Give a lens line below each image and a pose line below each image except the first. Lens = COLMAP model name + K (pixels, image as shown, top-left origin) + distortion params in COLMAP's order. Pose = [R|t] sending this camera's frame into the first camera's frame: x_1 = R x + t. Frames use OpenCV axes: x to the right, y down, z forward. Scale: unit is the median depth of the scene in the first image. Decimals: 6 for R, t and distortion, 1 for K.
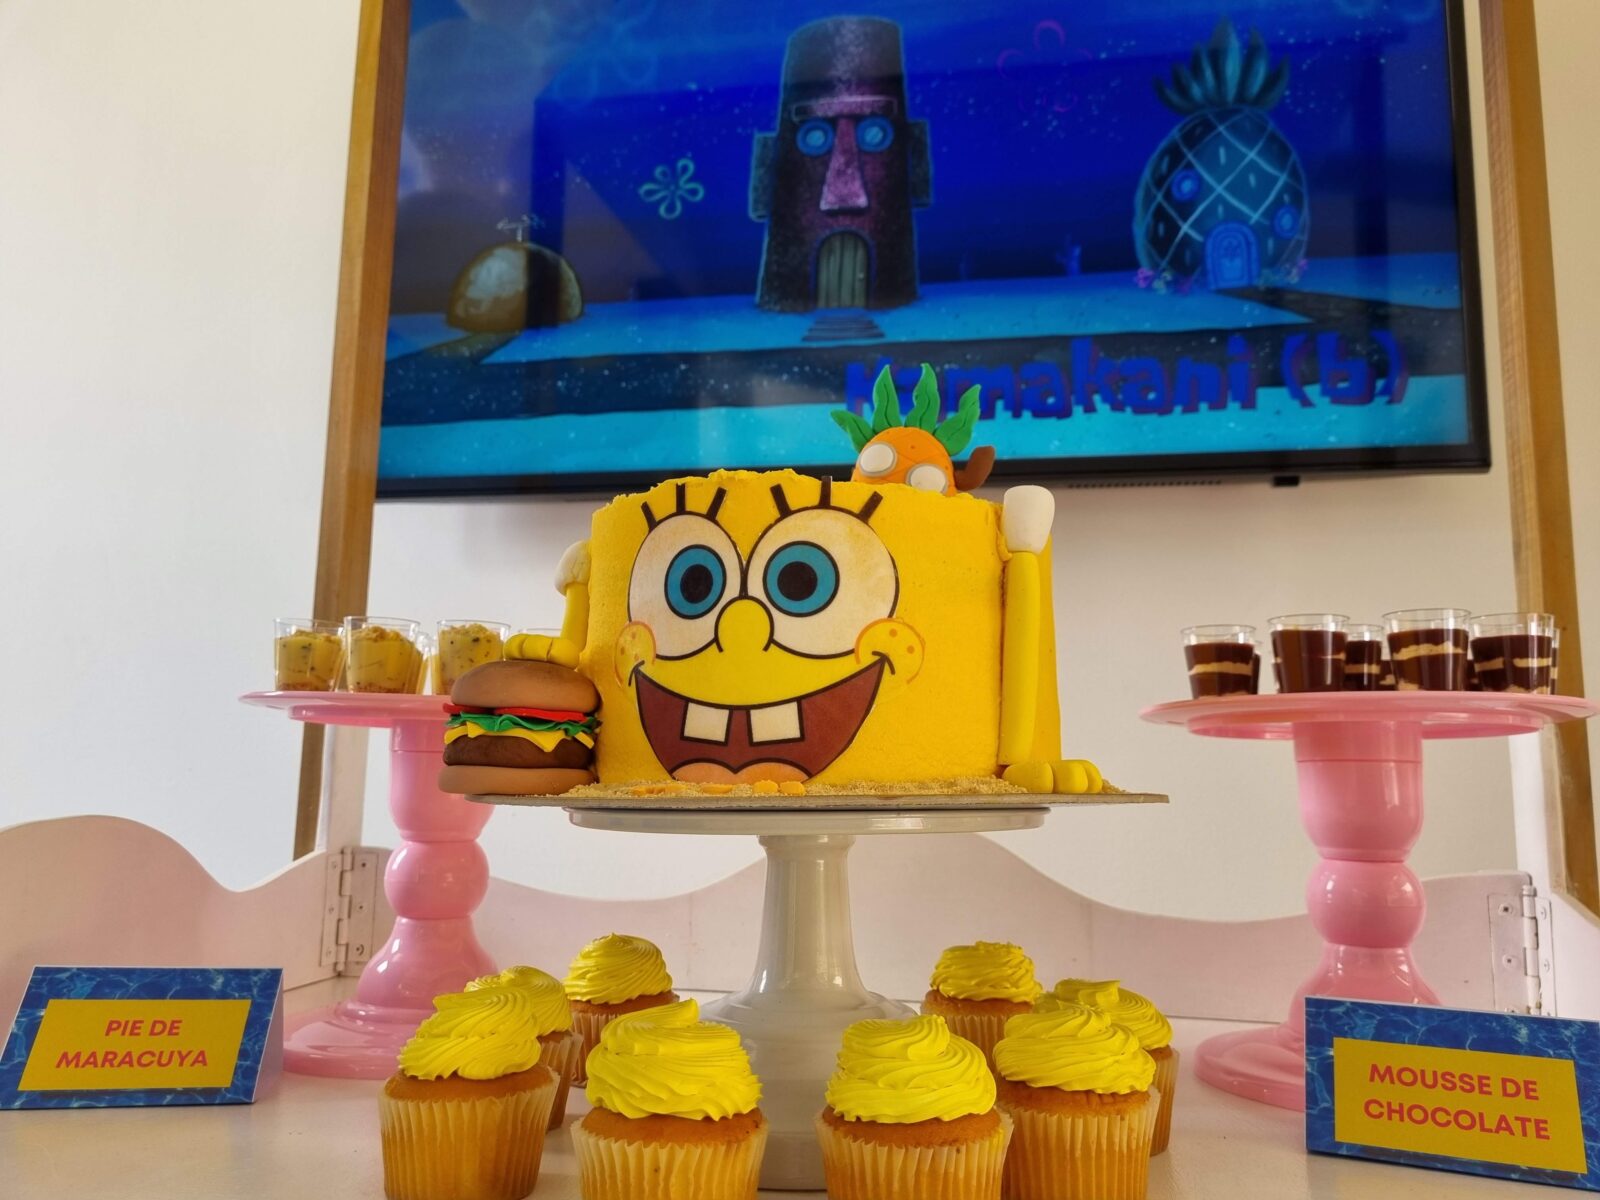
lens RADIAL K [[1212.7, 0, 826.6], [0, 1212.7, 601.3], [0, 0, 1]] dist [-0.000922, 0.000675]
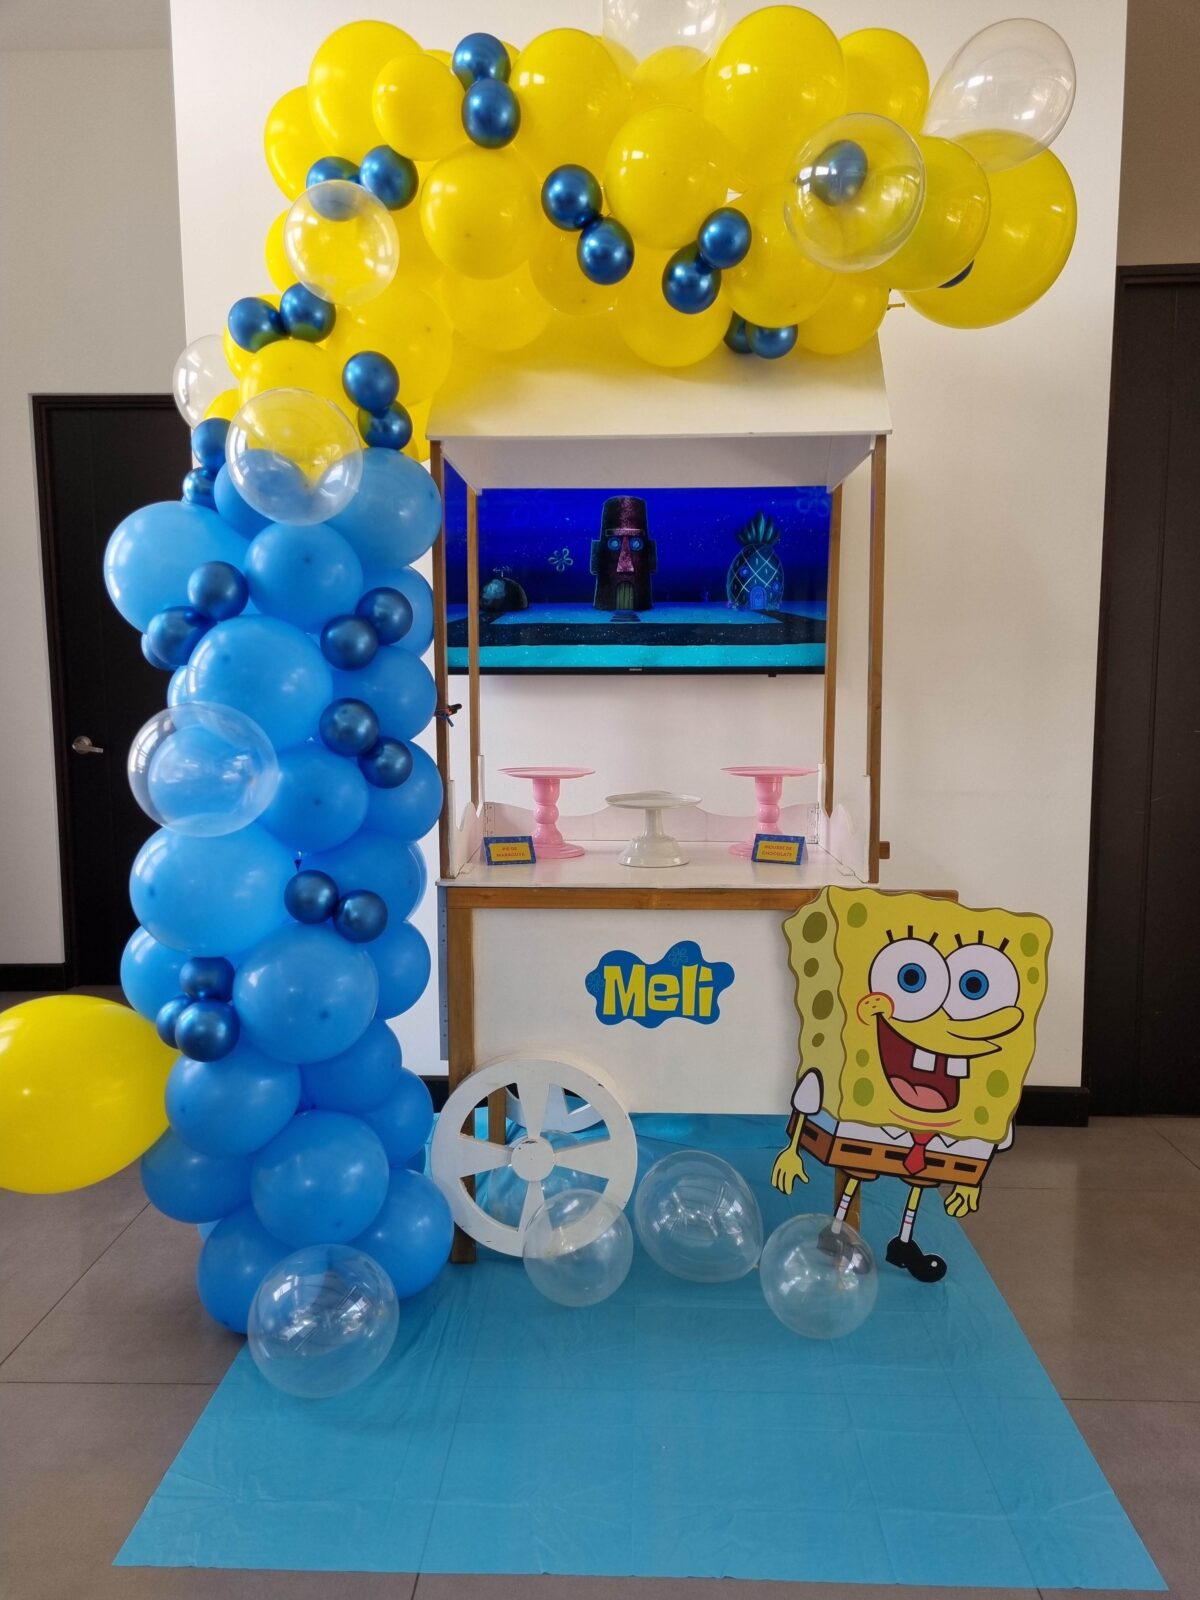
lens RADIAL K [[1207.8, 0, 600.0], [0, 1207.8, 800.0], [0, 0, 1]] dist [0.000828, 0.000037]
pose [[0.988969, -0.031175, 0.144805, -0.482646], [-0.006119, 0.968167, 0.250230, -0.534480], [-0.147996, -0.248356, 0.957296, -1.857554]]
